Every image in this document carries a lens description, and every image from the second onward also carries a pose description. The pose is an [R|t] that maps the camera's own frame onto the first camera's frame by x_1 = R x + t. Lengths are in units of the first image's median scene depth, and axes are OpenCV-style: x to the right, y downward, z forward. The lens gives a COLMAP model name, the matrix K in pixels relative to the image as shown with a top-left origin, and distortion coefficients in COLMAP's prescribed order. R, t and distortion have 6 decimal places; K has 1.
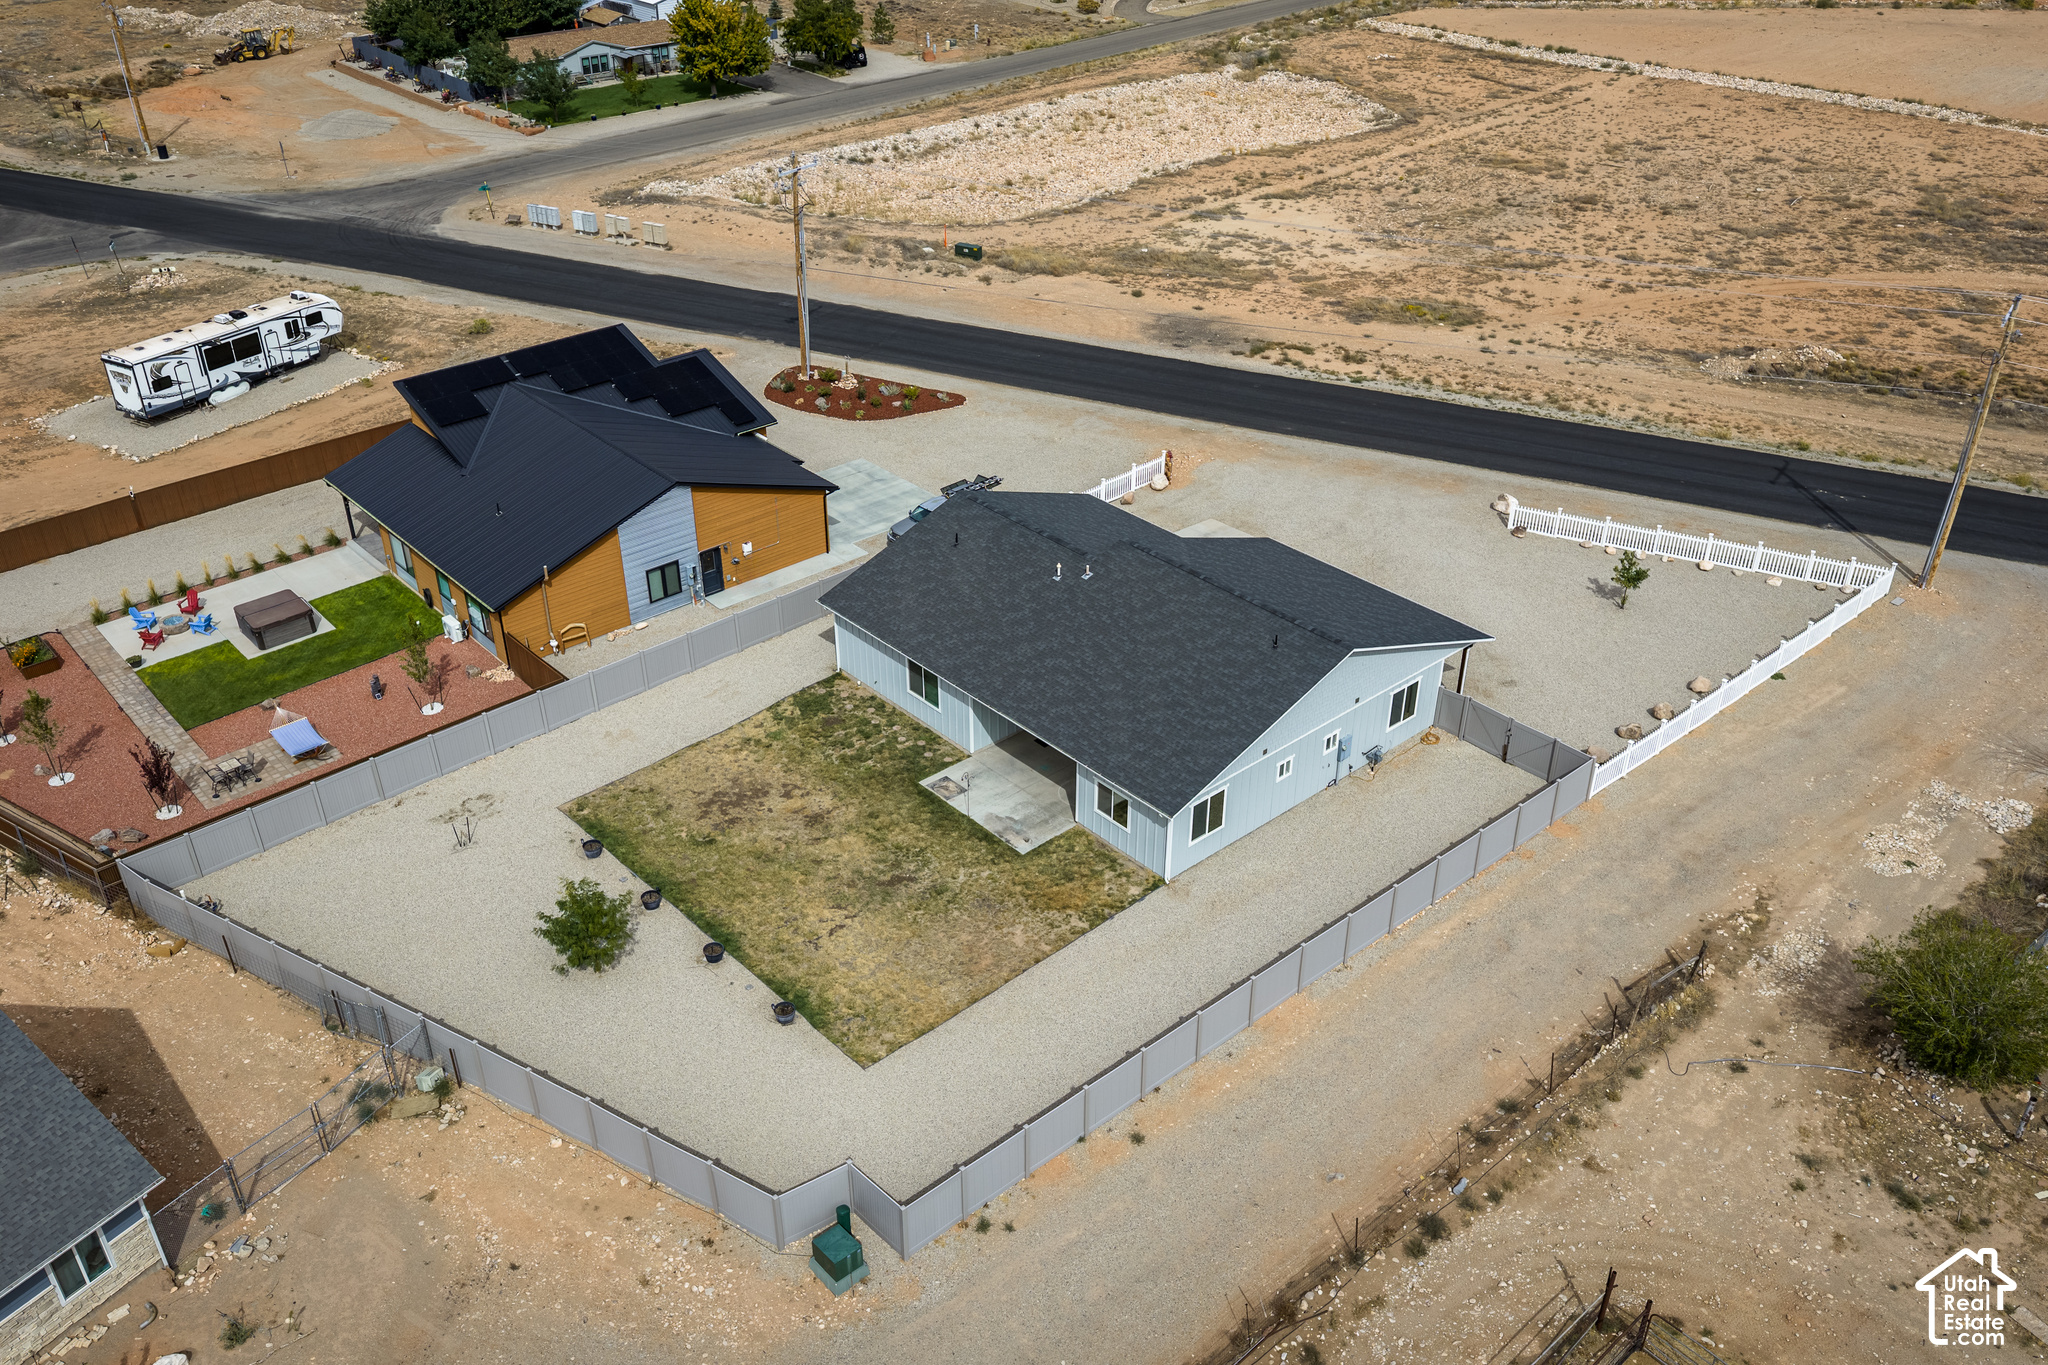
lens RADIAL K [[1694.1, 0, 1030.4], [0, 1694.1, 692.2], [0, 0, 1]] dist [0.024549, -0.041915]
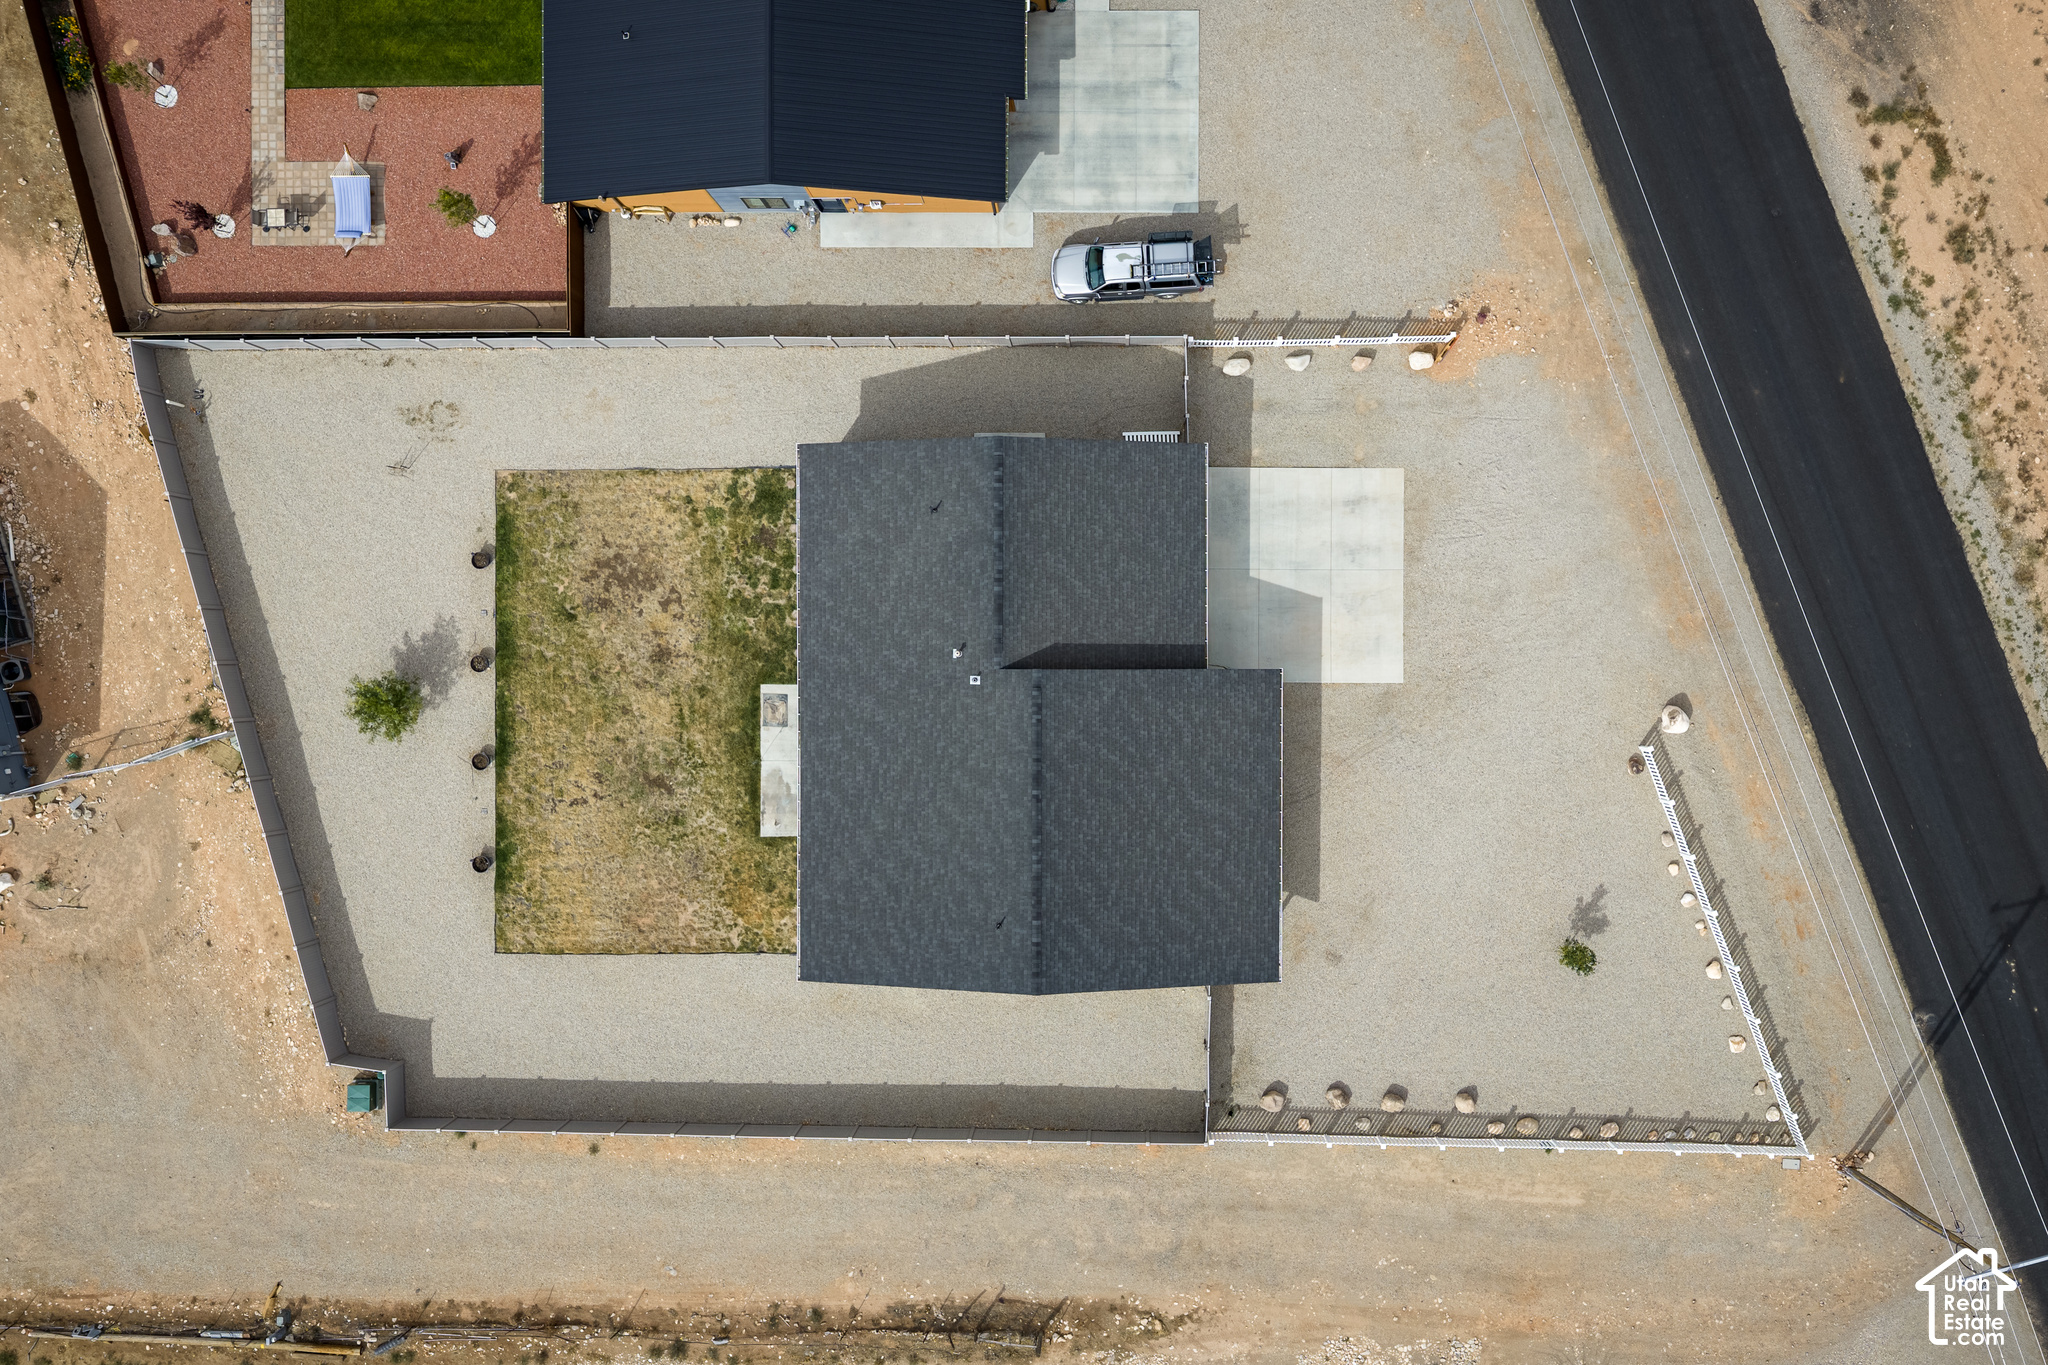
lens RADIAL K [[1694.1, 0, 1030.4], [0, 1694.1, 692.2], [0, 0, 1]] dist [0.024549, -0.041915]
pose [[0.745968, 0.665982, 0.000600, 0.050525], [-0.342093, 0.382406, 0.858334, -0.753451], [0.571406, -0.640495, 0.513090, 0.467998]]
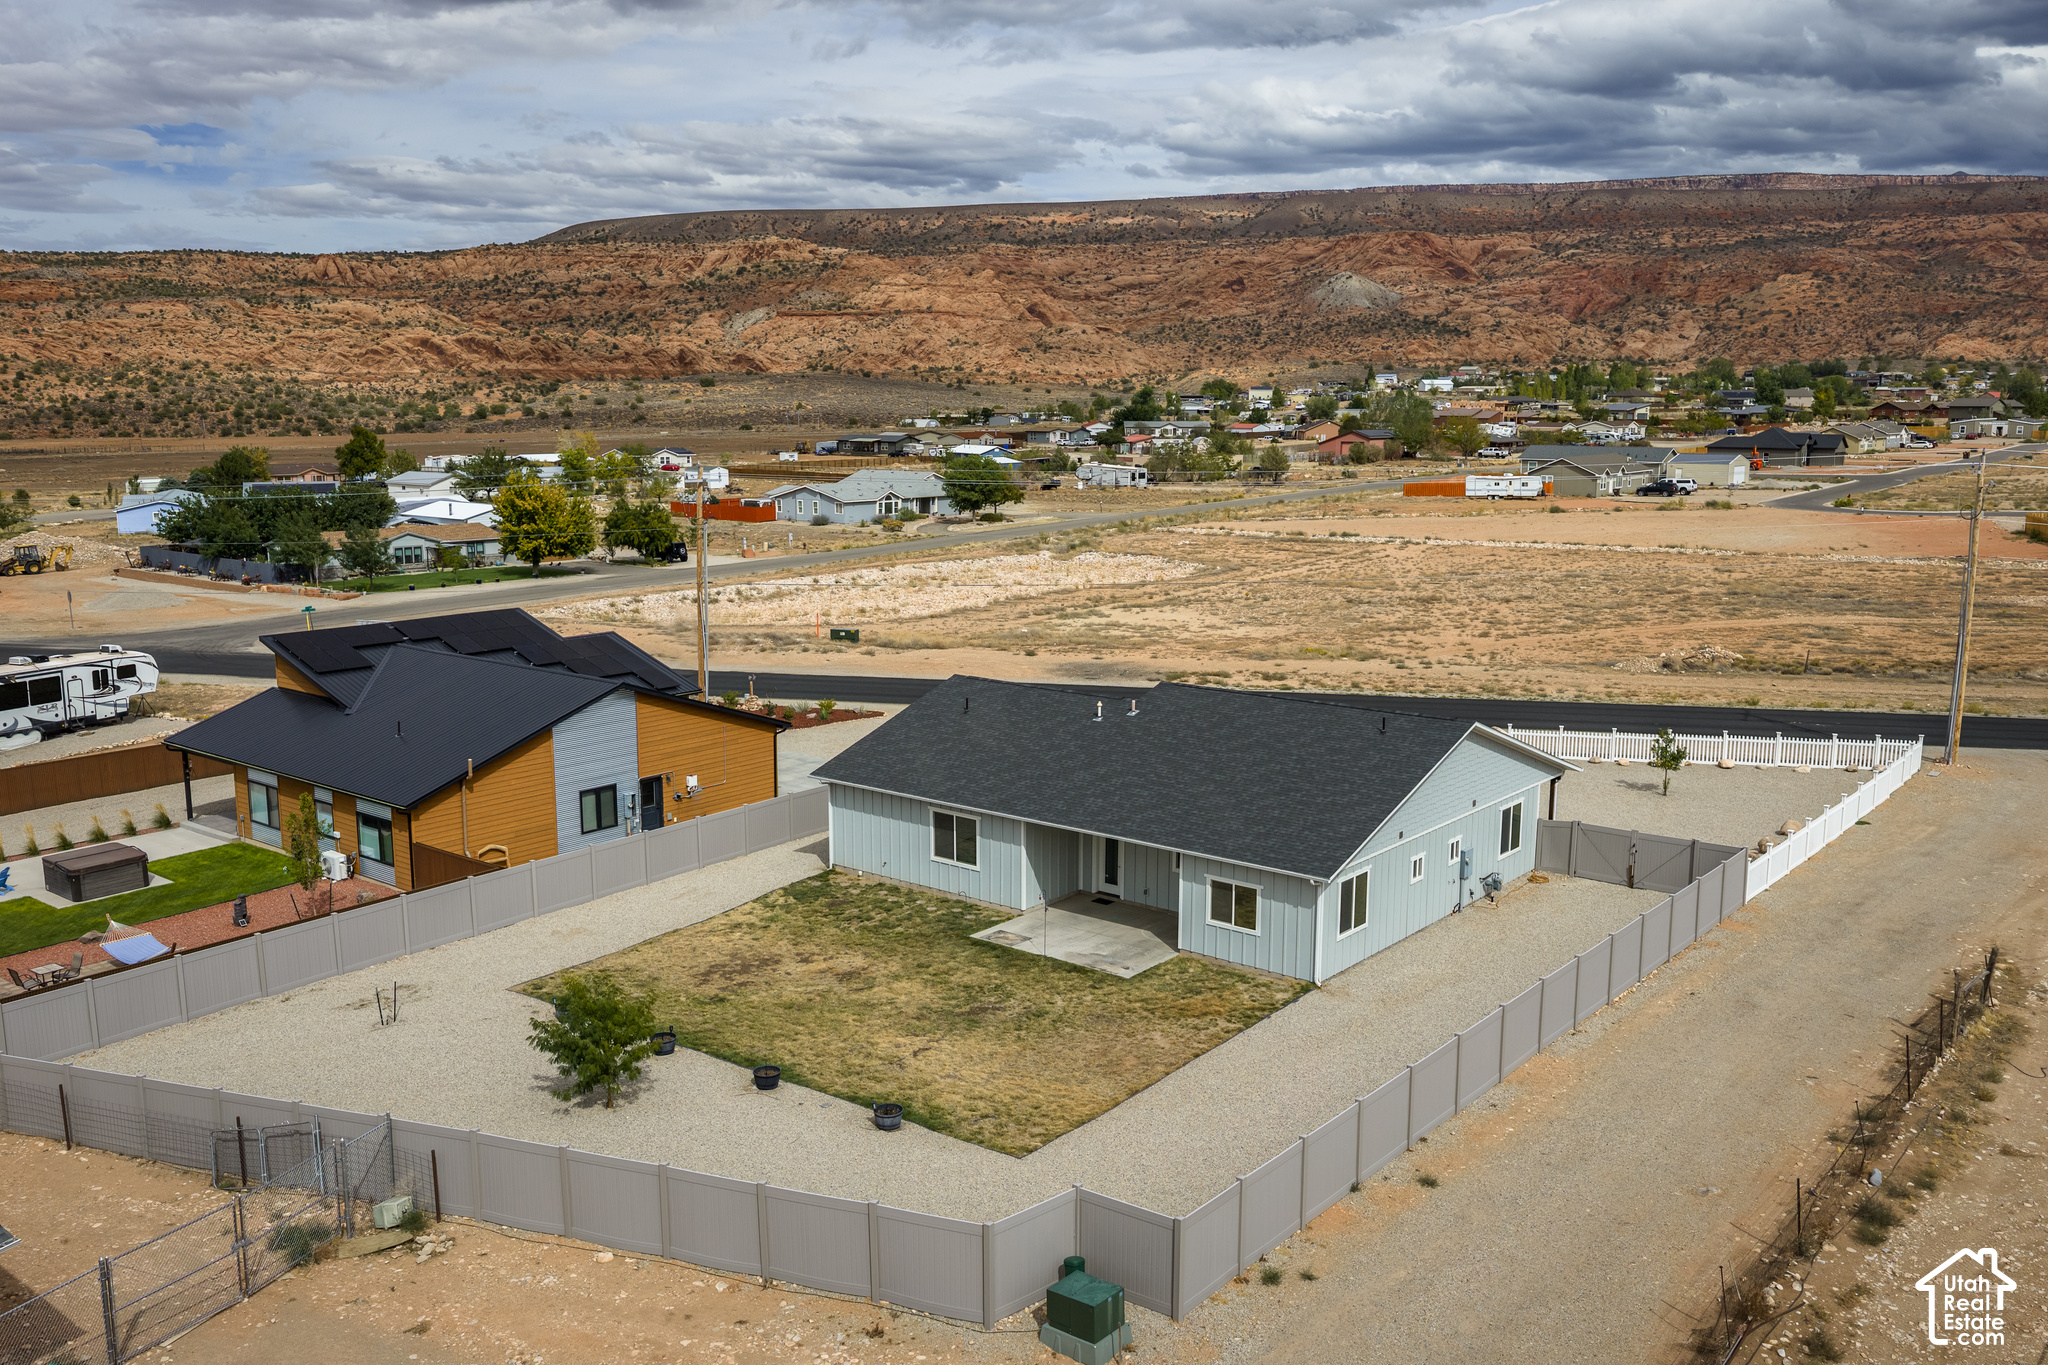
lens RADIAL K [[1694.1, 0, 1030.4], [0, 1694.1, 692.2], [0, 0, 1]] dist [0.024549, -0.041915]
pose [[0.986442, -0.026678, 0.161930, -0.138627], [0.085032, 0.927009, -0.365273, 0.204278], [-0.140366, 0.374089, 0.916709, 0.177647]]
